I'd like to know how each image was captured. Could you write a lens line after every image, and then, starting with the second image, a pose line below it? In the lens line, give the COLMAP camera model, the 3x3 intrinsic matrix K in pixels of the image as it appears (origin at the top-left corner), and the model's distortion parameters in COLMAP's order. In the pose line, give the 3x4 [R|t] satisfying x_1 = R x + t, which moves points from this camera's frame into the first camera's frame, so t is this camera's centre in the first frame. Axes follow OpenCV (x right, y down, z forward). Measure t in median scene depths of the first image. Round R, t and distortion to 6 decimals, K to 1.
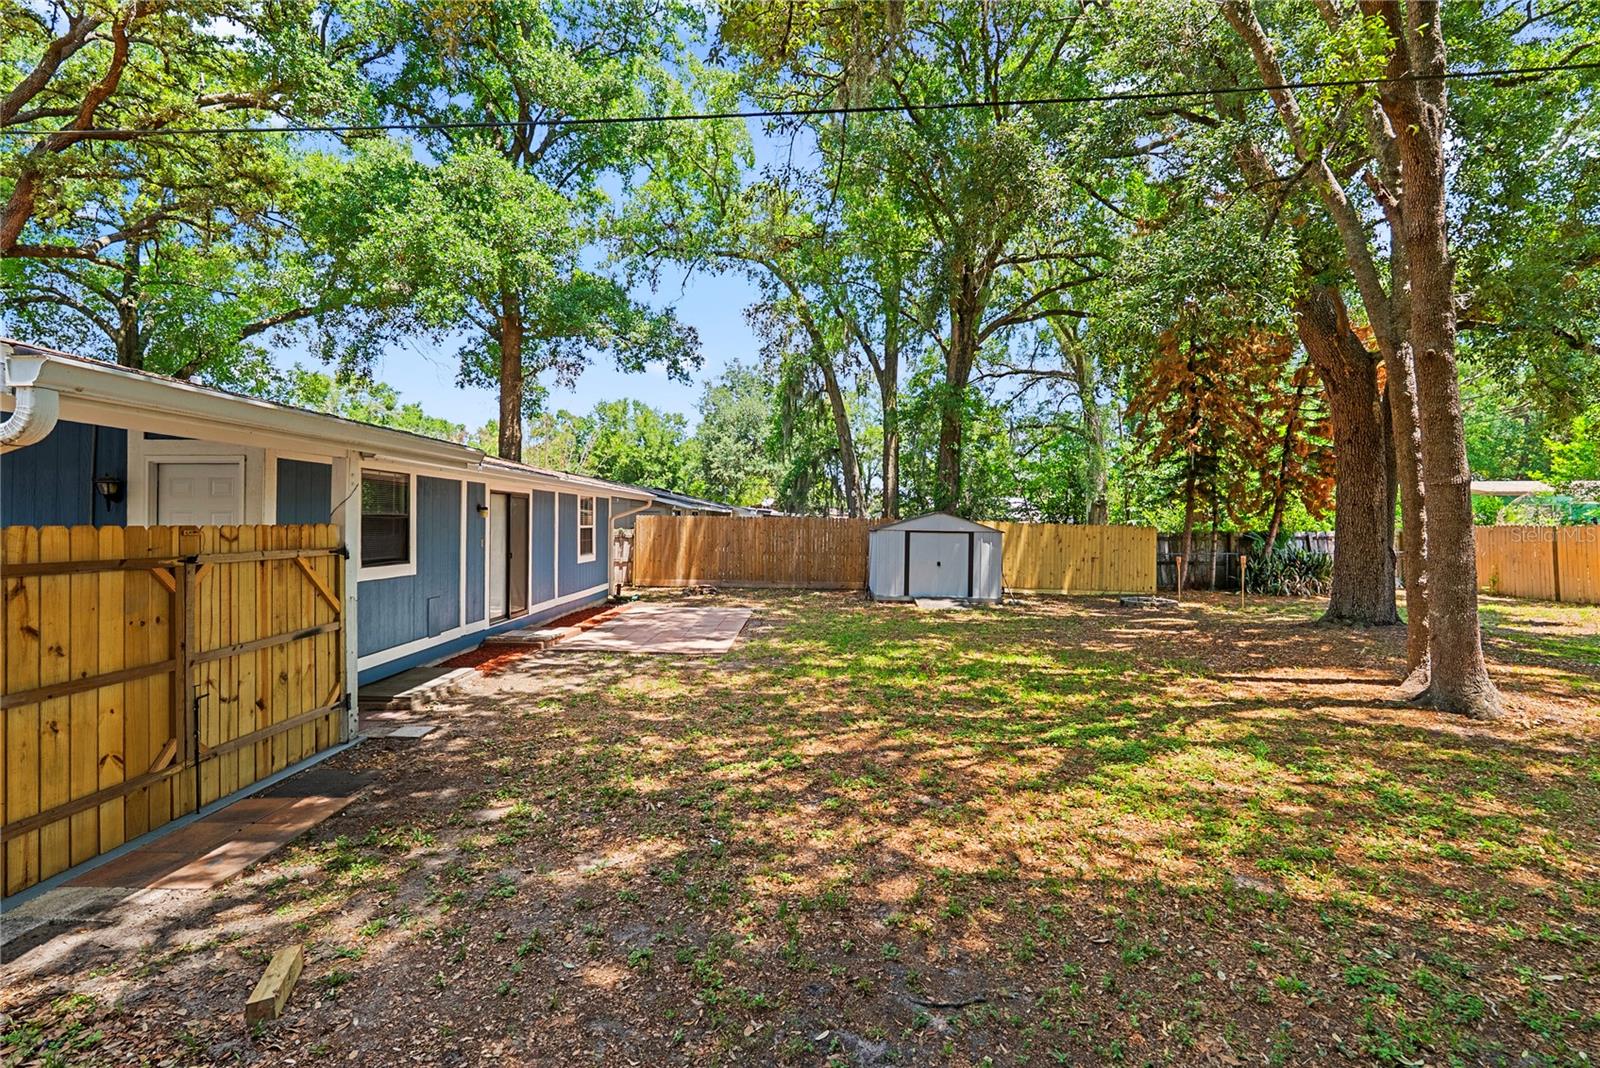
lens RADIAL K [[708.0, 0, 797.5], [0, 708.0, 535.6], [0, 0, 1]] dist [-0.007493, 0.001172]
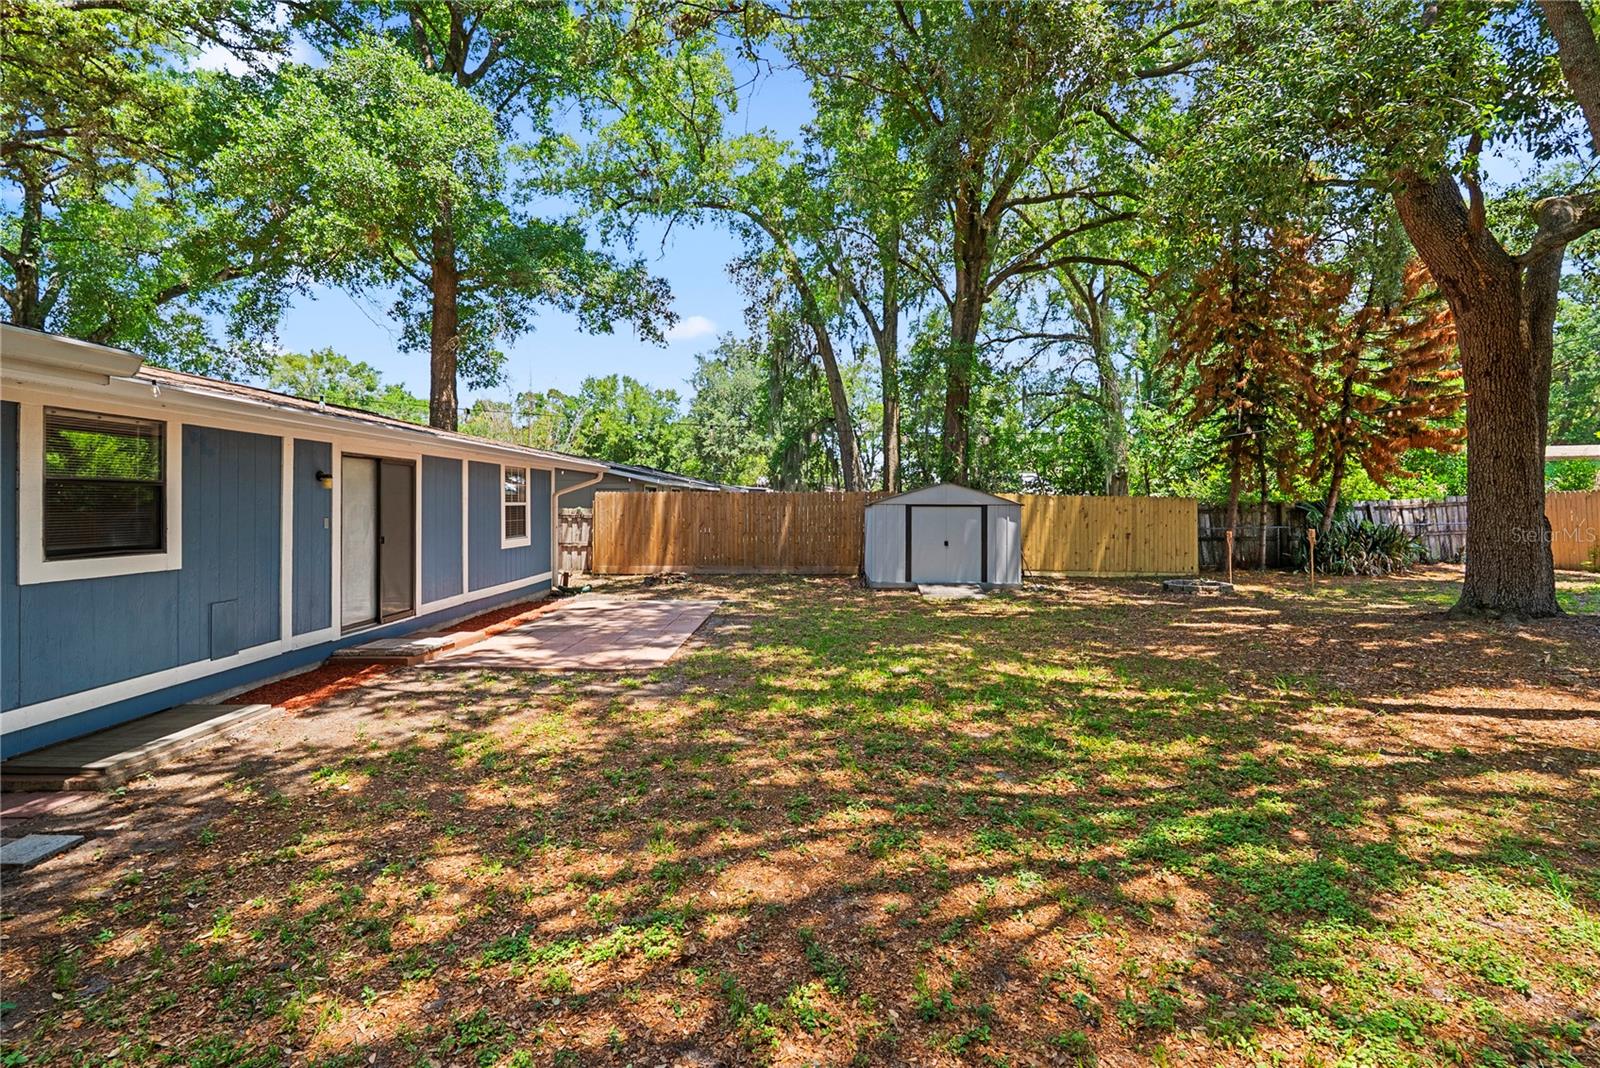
lens RADIAL K [[708.0, 0, 788.0], [0, 708.0, 504.3], [0, 0, 1]] dist [-0.007493, 0.001172]
pose [[0.999710, -0.014477, -0.019267, 0.020479], [0.014138, 0.999745, -0.017611, 0.004586], [0.019517, 0.017334, 0.999659, 0.127628]]
